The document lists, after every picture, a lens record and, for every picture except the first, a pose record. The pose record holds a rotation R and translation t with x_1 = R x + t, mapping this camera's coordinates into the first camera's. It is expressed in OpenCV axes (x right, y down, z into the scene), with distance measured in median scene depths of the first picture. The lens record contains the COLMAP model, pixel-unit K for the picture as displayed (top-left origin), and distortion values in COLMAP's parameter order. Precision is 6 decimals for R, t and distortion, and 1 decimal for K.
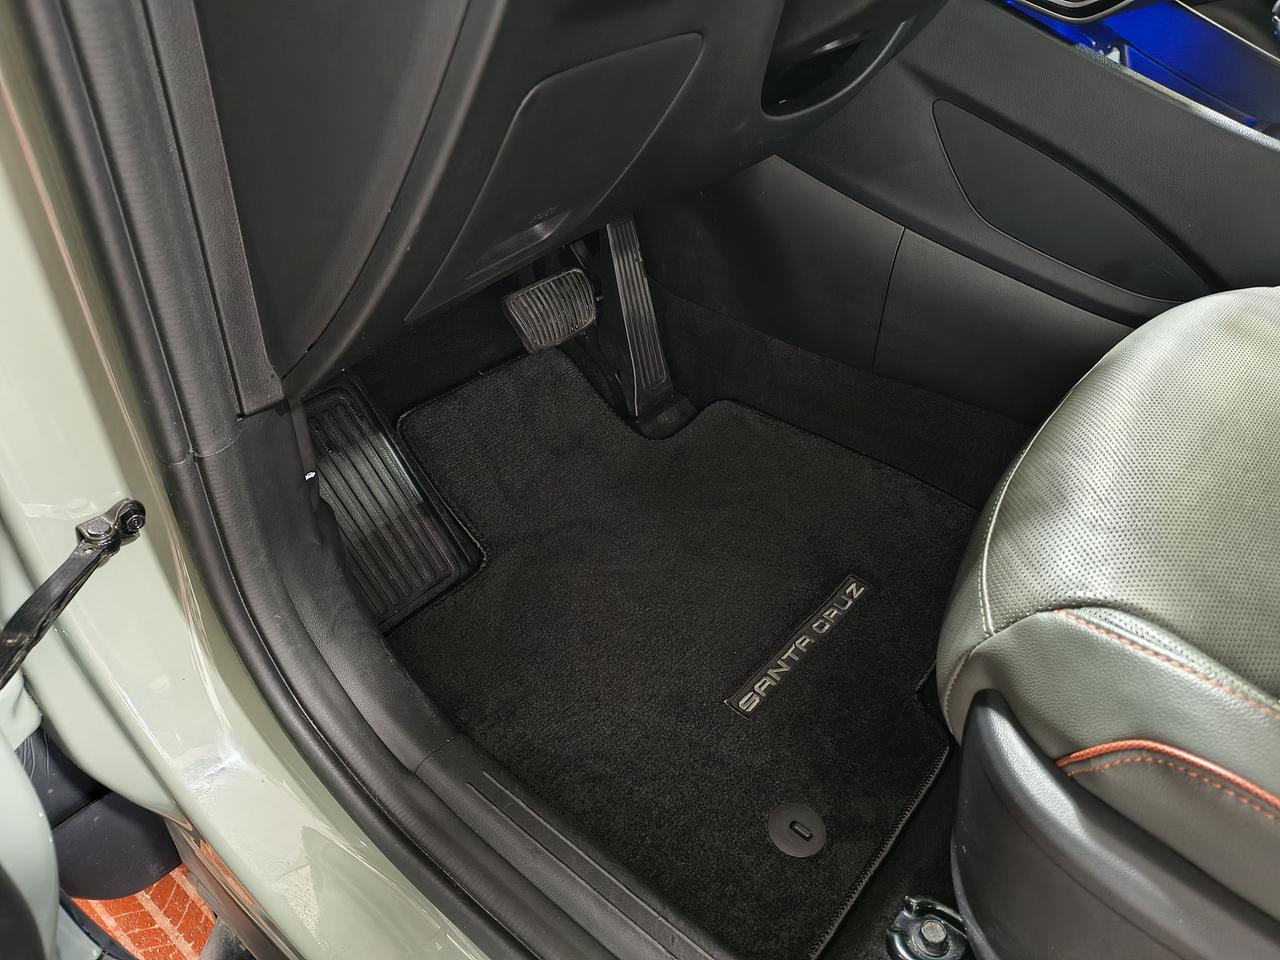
lens RADIAL K [[833.0, 0, 640.0], [0, 833.0, 464.6], [0, 0, 1]] dist [-0.038280, -0.000730]
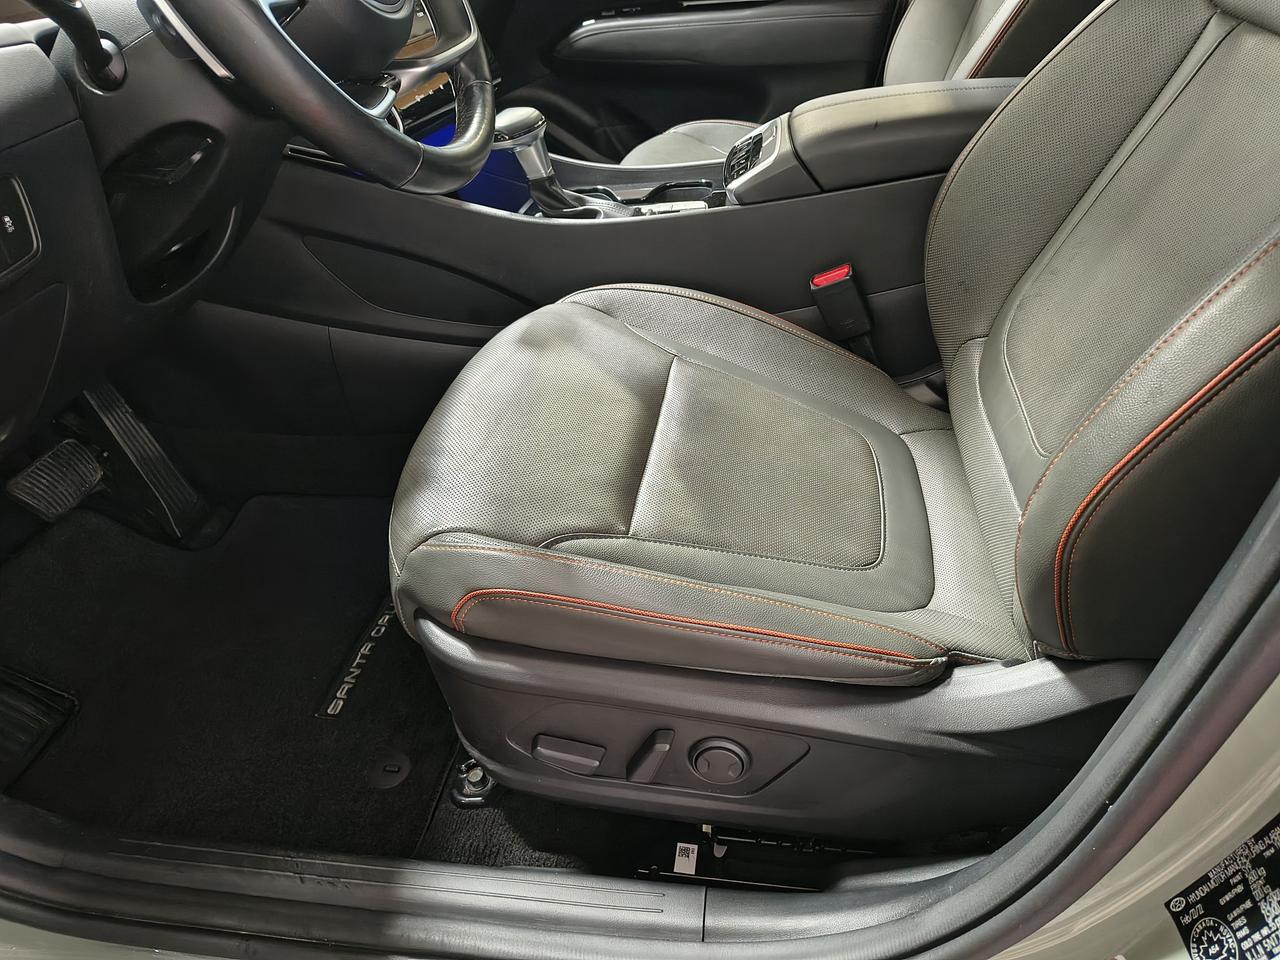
lens RADIAL K [[833.0, 0, 640.0], [0, 833.0, 464.6], [0, 0, 1]] dist [-0.038280, -0.000730]
pose [[0.838738, -0.354534, 0.413309, 0.122170], [0.377682, 0.925528, 0.027474, 0.074318], [-0.392269, 0.133056, 0.910176, -0.384194]]
